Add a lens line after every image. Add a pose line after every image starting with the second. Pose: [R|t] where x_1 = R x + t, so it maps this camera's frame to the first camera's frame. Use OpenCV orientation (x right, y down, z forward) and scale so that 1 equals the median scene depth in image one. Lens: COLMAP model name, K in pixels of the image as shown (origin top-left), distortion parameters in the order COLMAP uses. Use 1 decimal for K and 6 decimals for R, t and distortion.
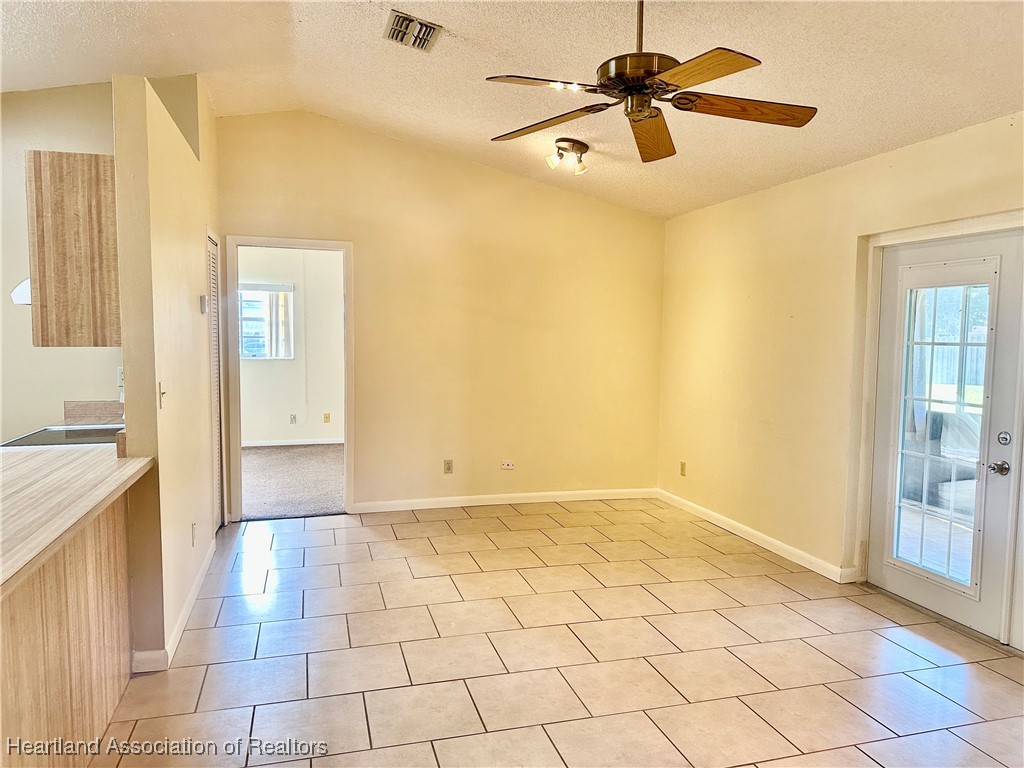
lens RADIAL K [[713.9, 0, 508.2], [0, 713.9, 387.9], [0, 0, 1]] dist [0.065473, -0.082030]
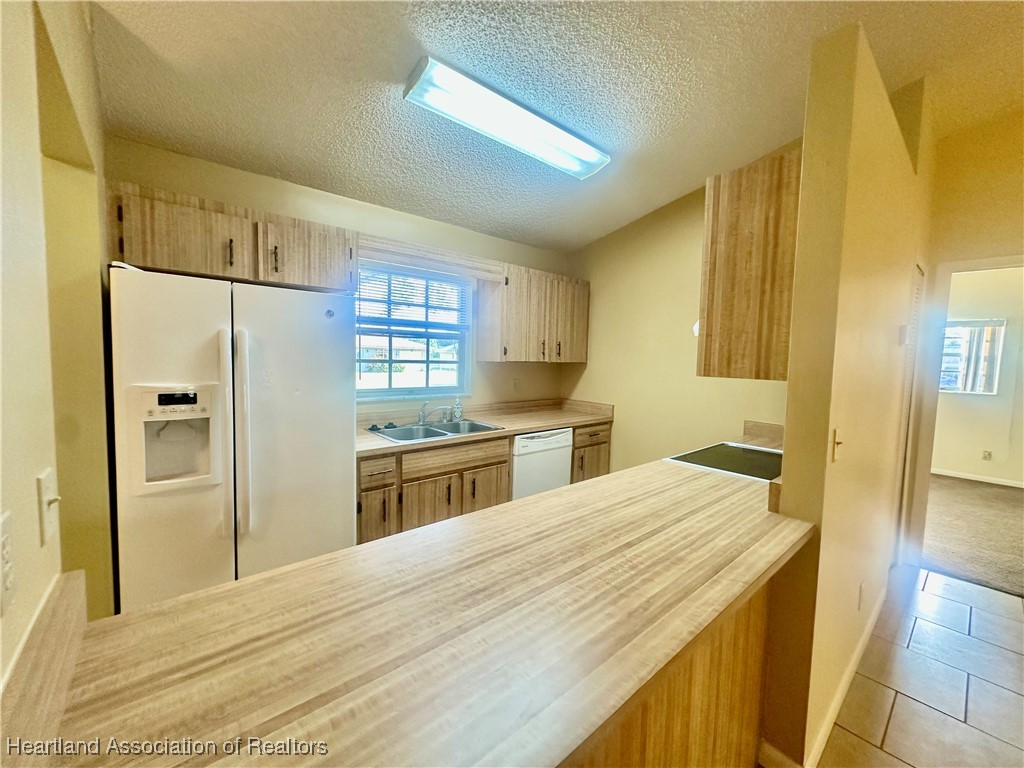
lens RADIAL K [[409.7, 0, 511.2], [0, 409.7, 382.2], [0, 0, 1]] dist [-0.005291, 0.001455]
pose [[0.424657, 0.065065, -0.903013, -0.243097], [-0.092547, 0.995309, 0.028194, -0.039183], [0.900612, 0.071599, 0.428686, 0.507954]]
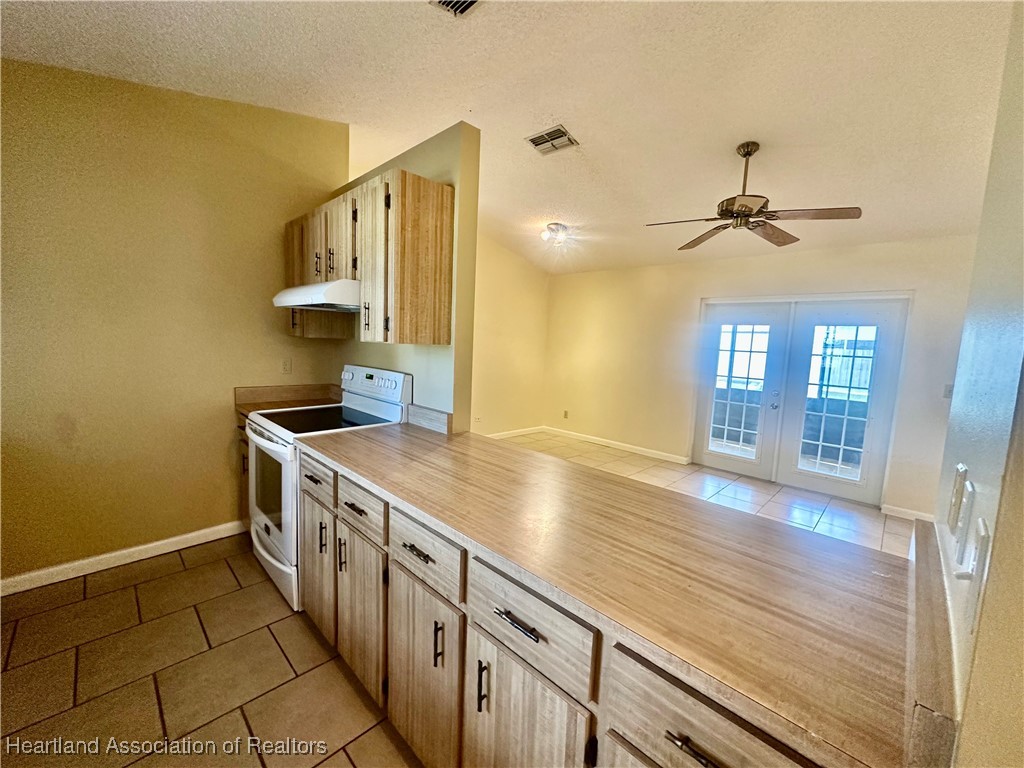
lens RADIAL K [[409.7, 0, 512.0], [0, 409.7, 383.3], [0, 0, 1]] dist [-0.005291, 0.001455]
pose [[0.866953, -0.022209, 0.497895, -0.788269], [0.001702, 0.999133, 0.041603, -0.019945], [-0.498387, -0.035220, 0.866239, 0.331387]]
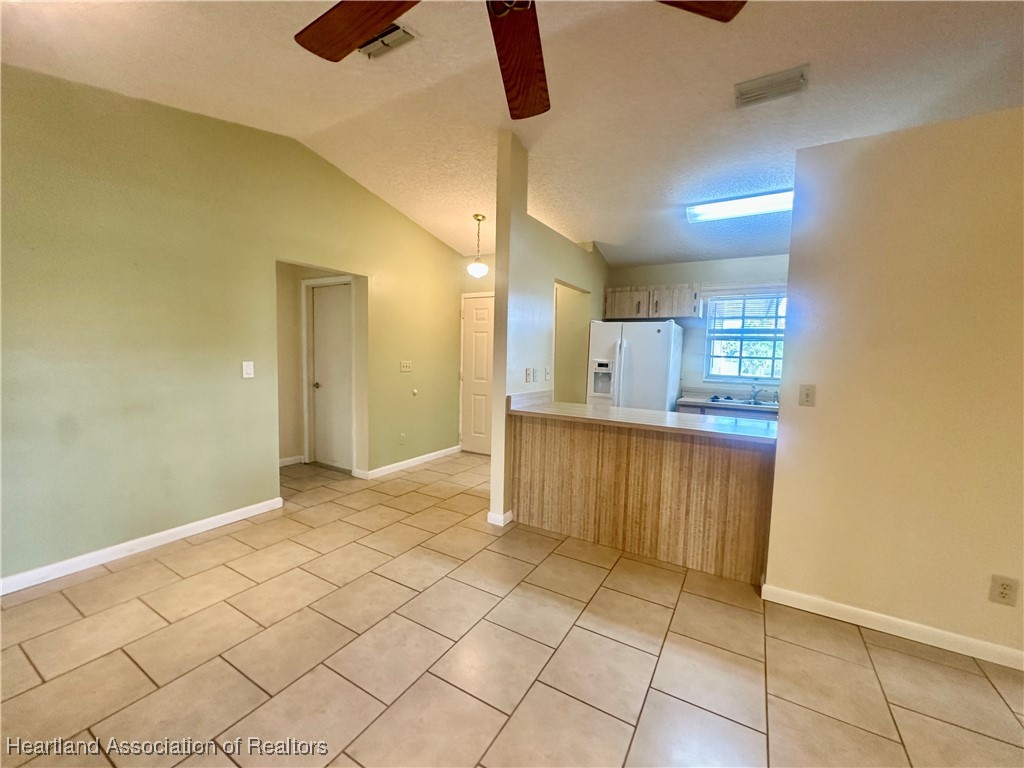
lens RADIAL K [[409.7, 0, 510.9], [0, 409.7, 384.7], [0, 0, 1]] dist [-0.005291, 0.001455]
pose [[-0.724116, 0.026678, -0.689162, 0.380025], [-0.086192, 0.987917, 0.128807, -0.056931], [0.684271, 0.152672, -0.713067, 1.191465]]
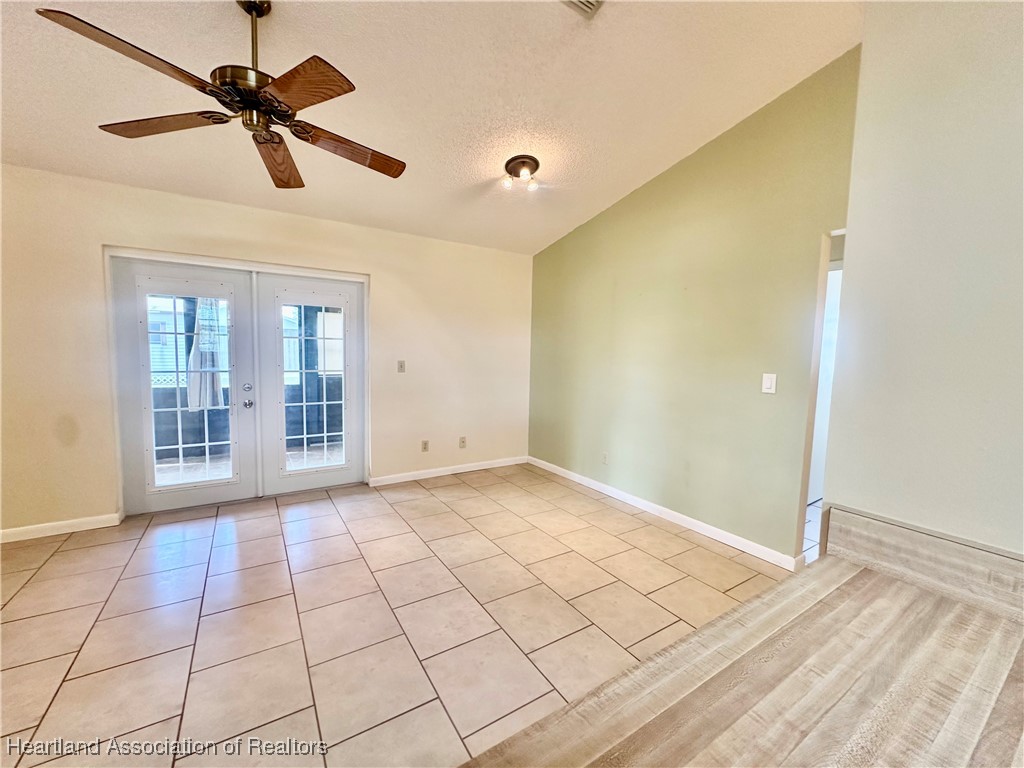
lens RADIAL K [[409.7, 0, 511.4], [0, 409.7, 382.2], [0, 0, 1]] dist [-0.005291, 0.001455]
pose [[-0.288353, -0.092367, 0.953059, -0.544059], [0.047835, 0.992704, 0.110682, -0.027768], [-0.956329, 0.077505, -0.281831, 0.751016]]
